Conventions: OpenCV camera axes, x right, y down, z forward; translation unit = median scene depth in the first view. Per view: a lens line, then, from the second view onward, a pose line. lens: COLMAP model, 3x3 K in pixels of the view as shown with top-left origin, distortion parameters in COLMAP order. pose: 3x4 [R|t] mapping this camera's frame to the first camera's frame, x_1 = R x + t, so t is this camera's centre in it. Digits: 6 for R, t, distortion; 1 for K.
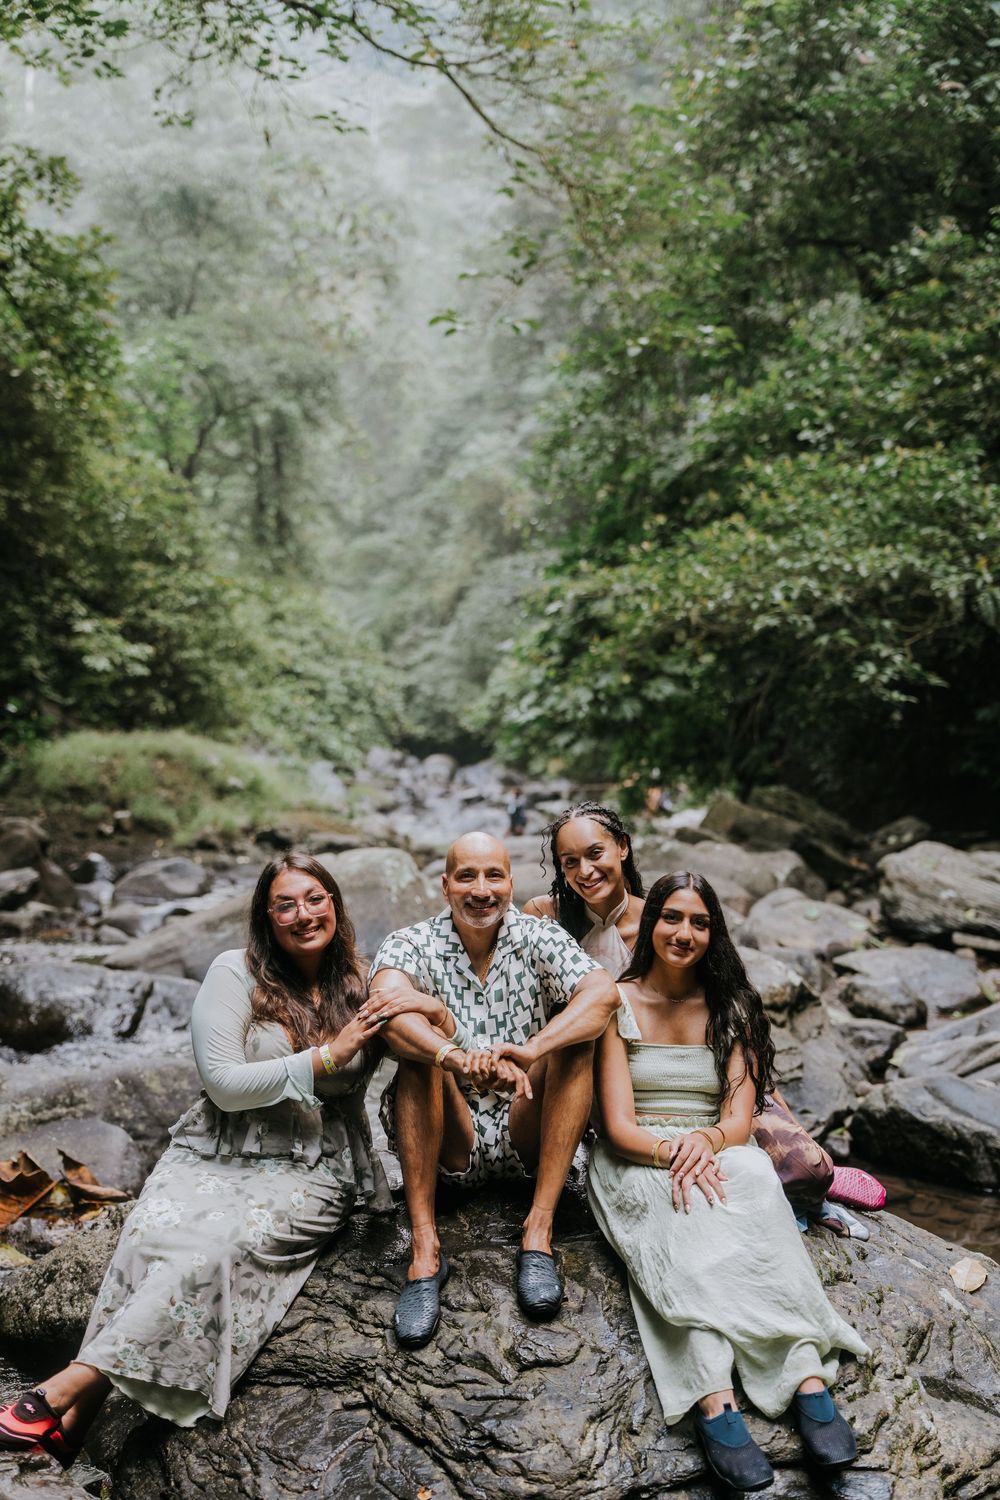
lens RADIAL K [[1950.1, 0, 498.2], [0, 1950.1, 726.3], [0, 0, 1]] dist [0.296012, 0.004827]
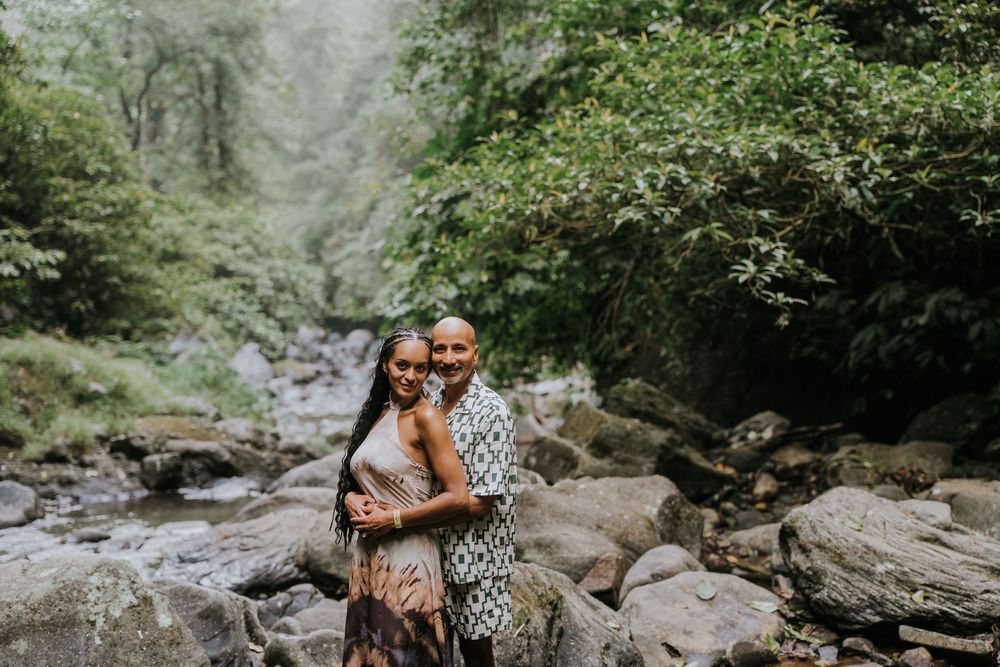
lens RADIAL K [[1443.3, 0, 500.0], [0, 1443.3, 333.5], [0, 0, 1]] dist [0.278490, -0.003904]
pose [[0.997782, -0.026141, 0.061213, 0.025661], [0.024869, 0.999460, 0.021455, -0.010382], [-0.061741, -0.019885, 0.997894, 0.236810]]
